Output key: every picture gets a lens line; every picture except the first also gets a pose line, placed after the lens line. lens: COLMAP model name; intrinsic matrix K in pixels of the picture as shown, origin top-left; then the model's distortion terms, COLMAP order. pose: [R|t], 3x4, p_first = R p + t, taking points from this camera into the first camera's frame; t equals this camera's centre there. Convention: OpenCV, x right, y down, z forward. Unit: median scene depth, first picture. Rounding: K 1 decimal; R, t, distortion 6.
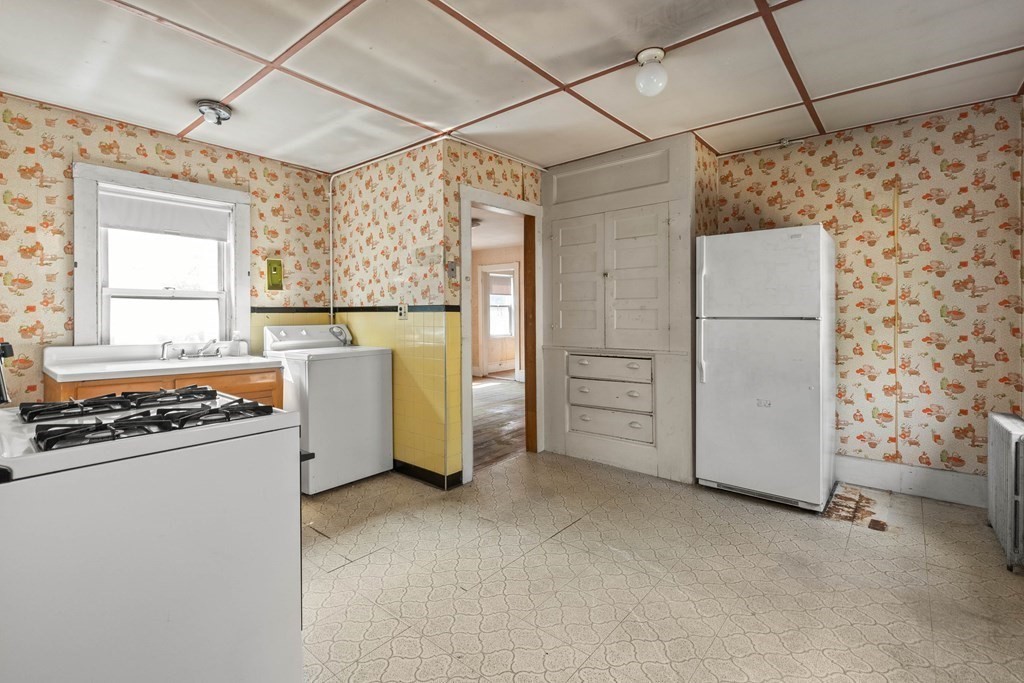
lens RADIAL K [[464.4, 0, 514.1], [0, 464.4, 310.7], [0, 0, 1]] dist [0.000380, -0.000107]
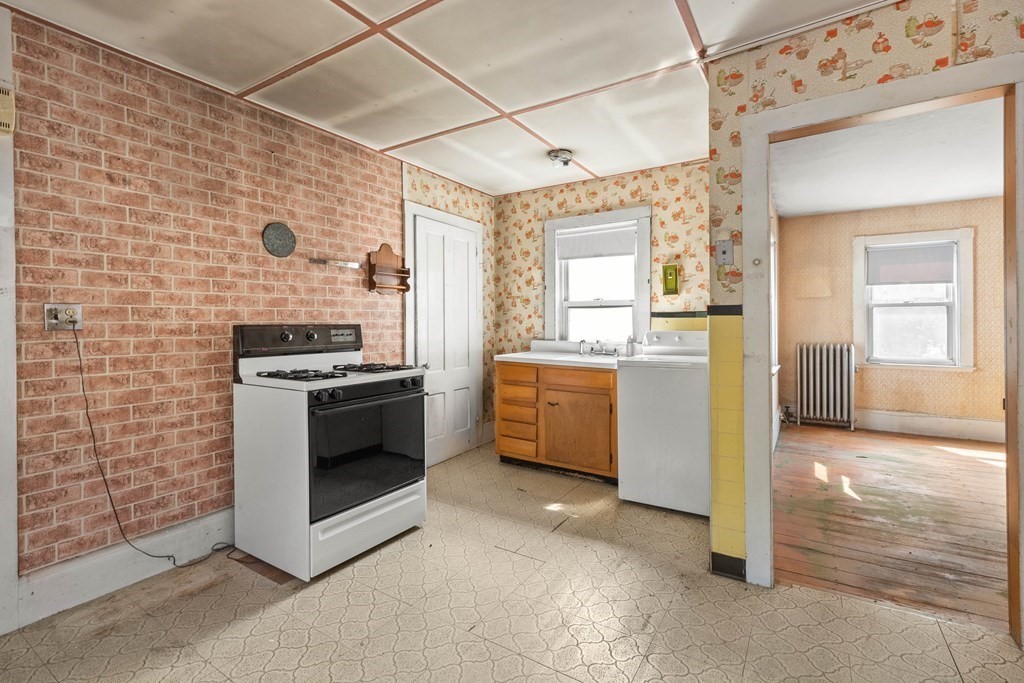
lens RADIAL K [[463.8, 0, 525.2], [0, 463.8, 323.1], [0, 0, 1]] dist [0.004014, 0.000292]
pose [[0.135045, 0.006183, -0.990820, 0.489441], [0.013343, 0.999879, 0.008058, 0.004614], [0.990750, -0.014308, 0.134946, 0.616422]]
